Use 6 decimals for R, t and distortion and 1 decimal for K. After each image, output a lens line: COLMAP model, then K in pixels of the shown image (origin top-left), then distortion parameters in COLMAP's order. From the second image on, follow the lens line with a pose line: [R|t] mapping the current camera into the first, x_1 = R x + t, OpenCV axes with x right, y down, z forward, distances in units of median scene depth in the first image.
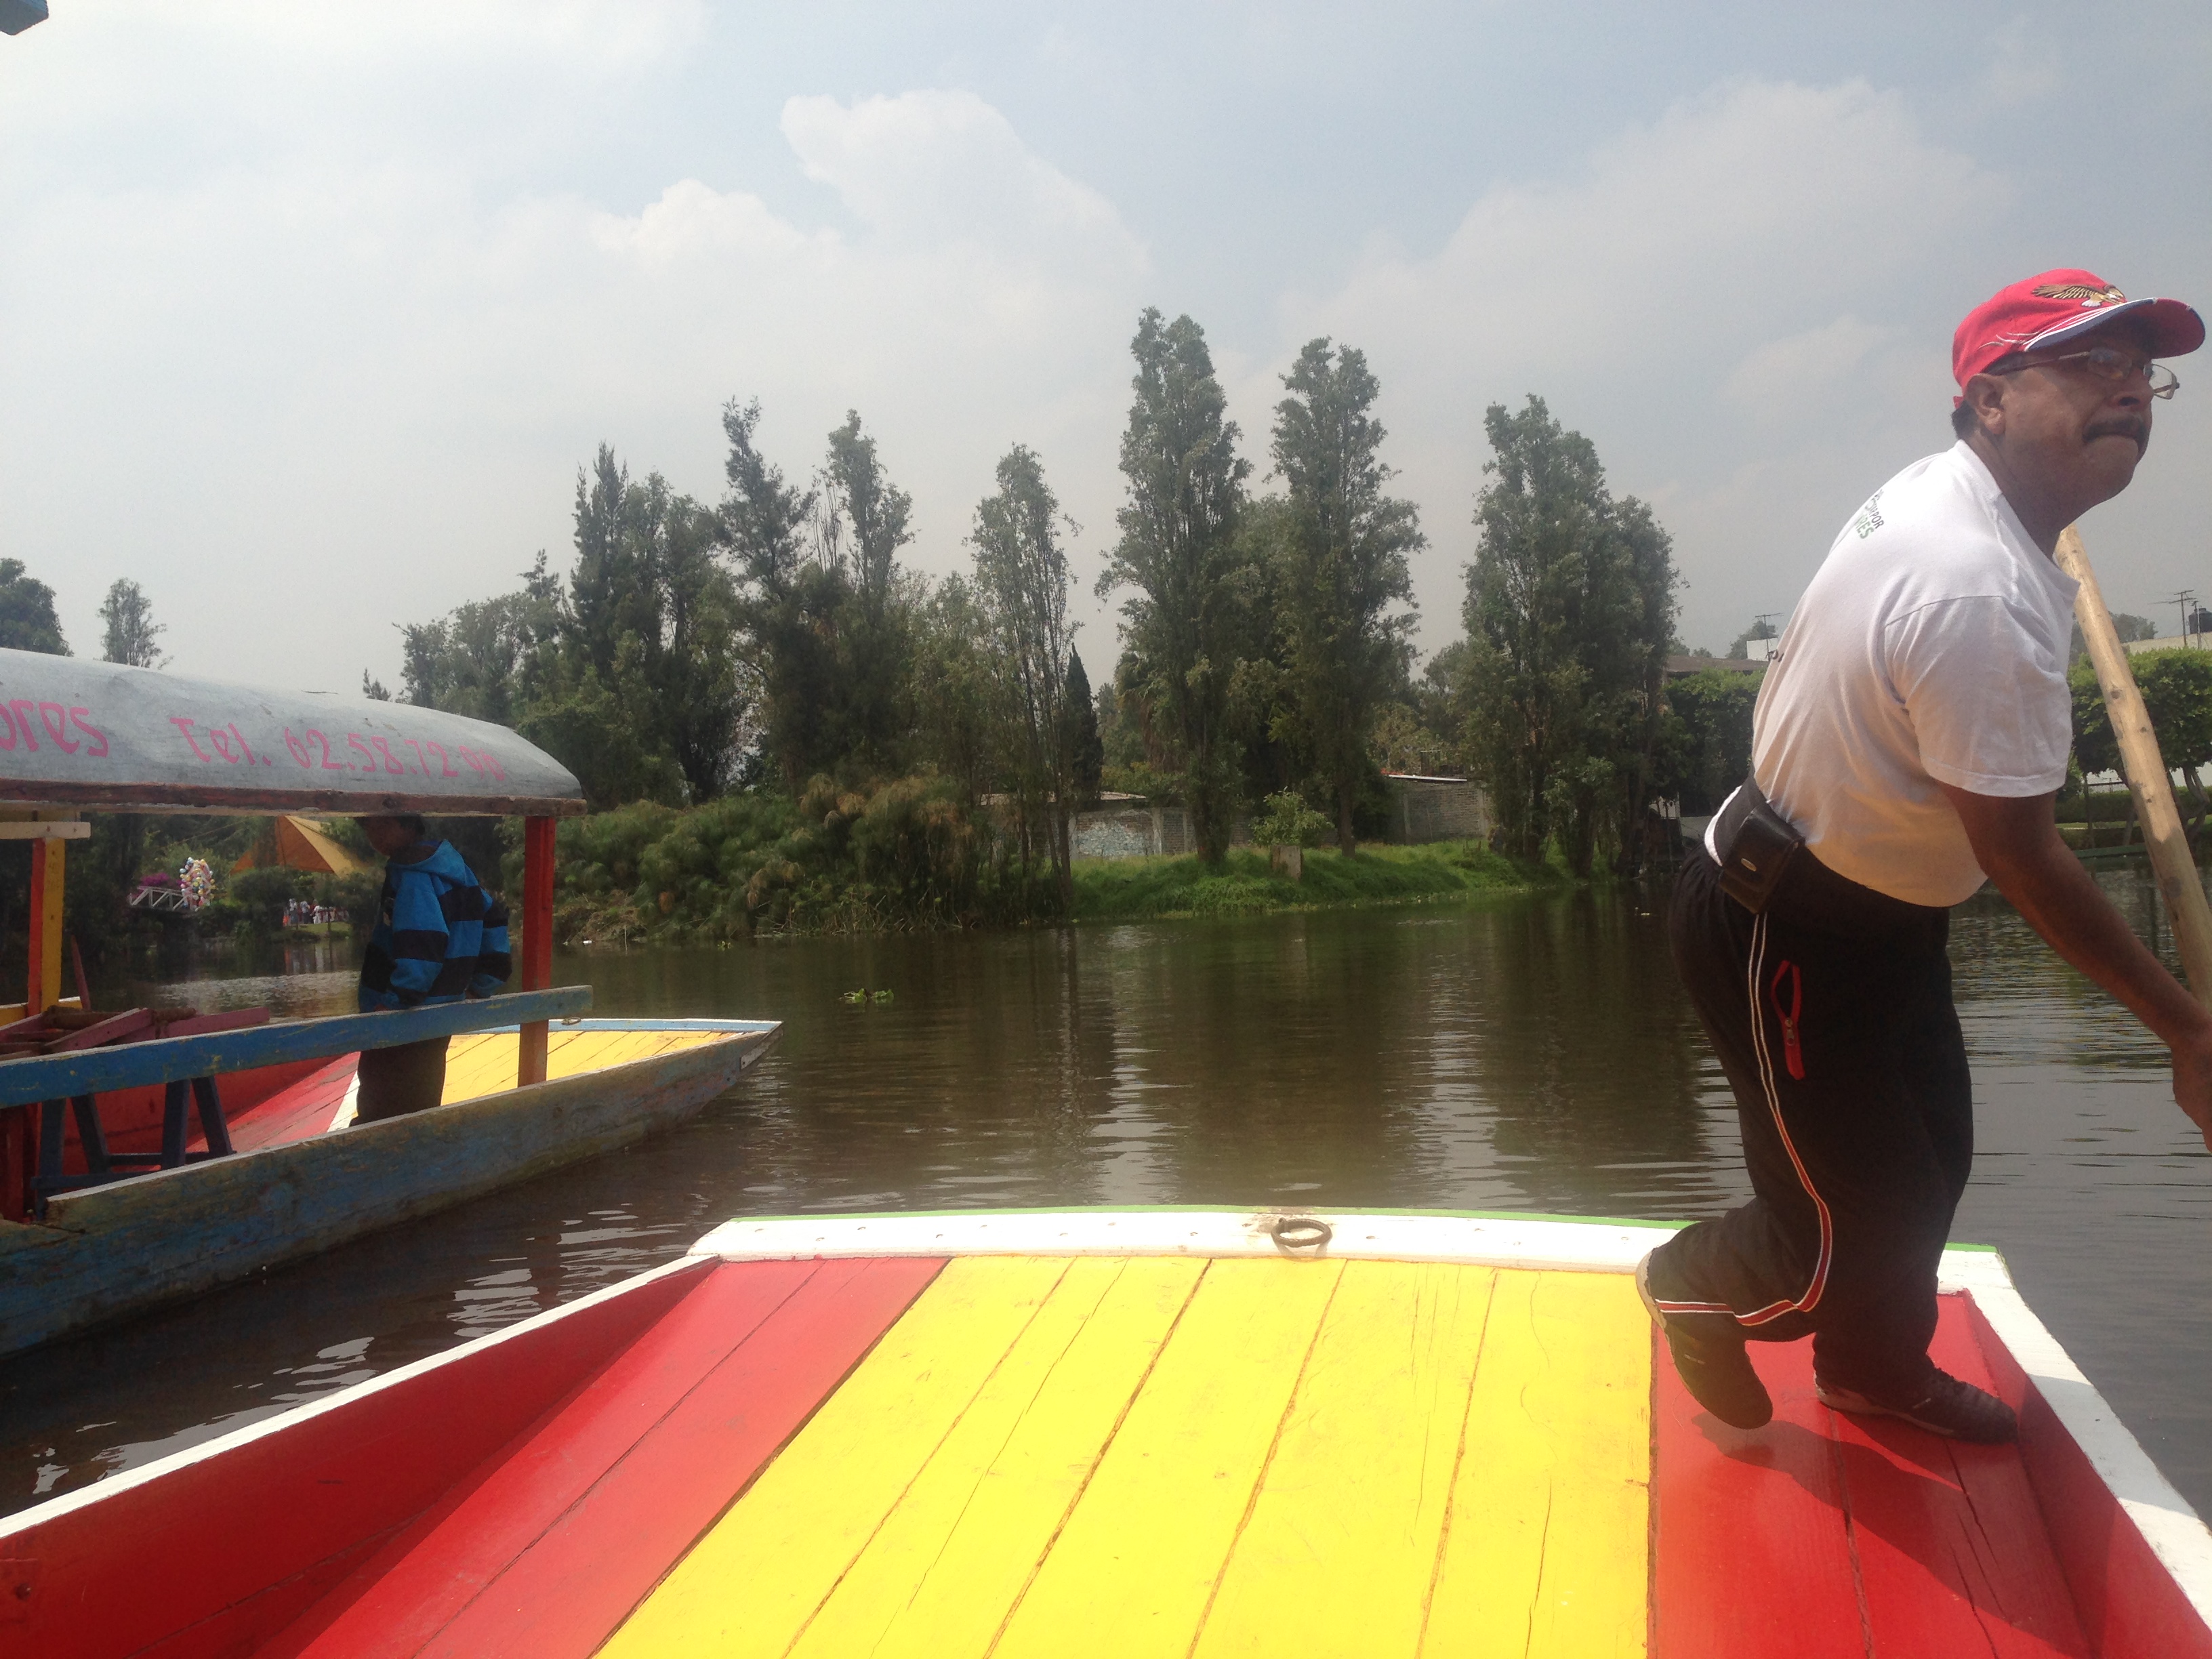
lens RADIAL K [[2104.0, 0, 1103.8], [0, 2104.0, 817.3], [0, 0, 1]] dist [0.004376, 0.000000]
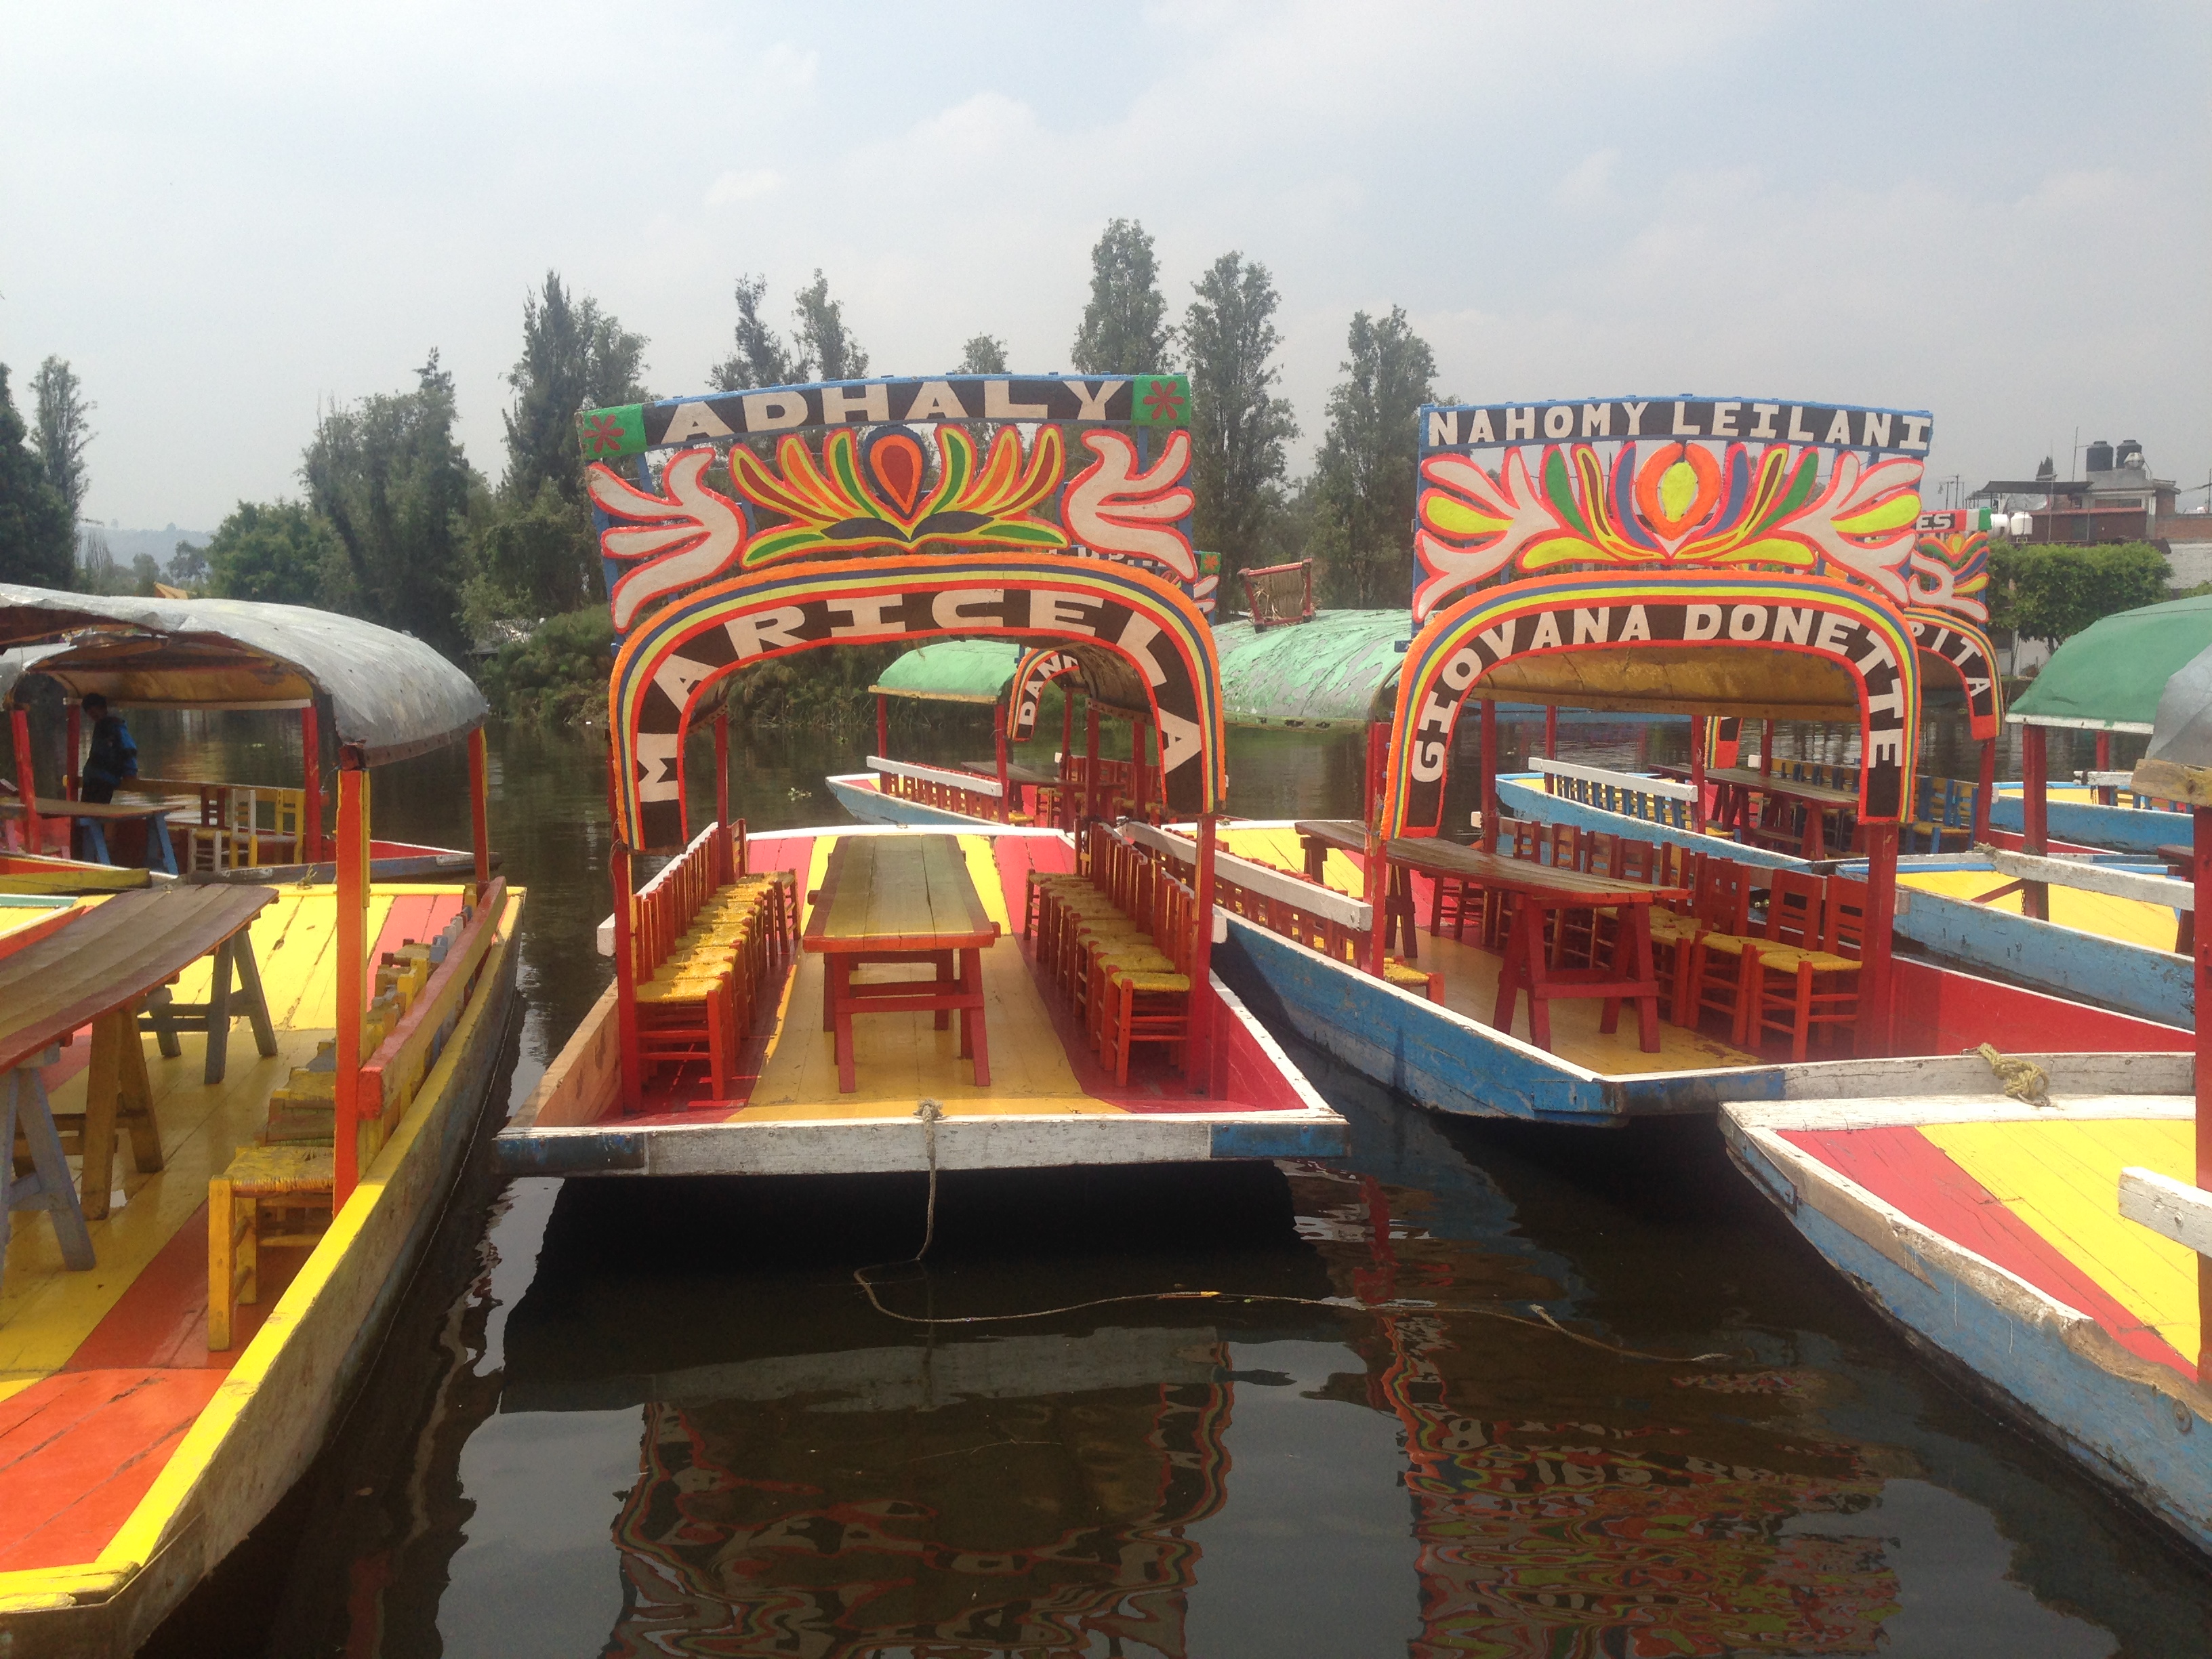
lens RADIAL K [[2104.0, 0, 1104.3], [0, 2104.0, 838.4], [0, 0, 1]] dist [0.004376, 0.000000]
pose [[0.993208, 0.046833, 0.106508, -0.074042], [-0.057023, 0.993868, 0.094739, -0.005045], [-0.101417, -0.100169, 0.989788, -0.202207]]
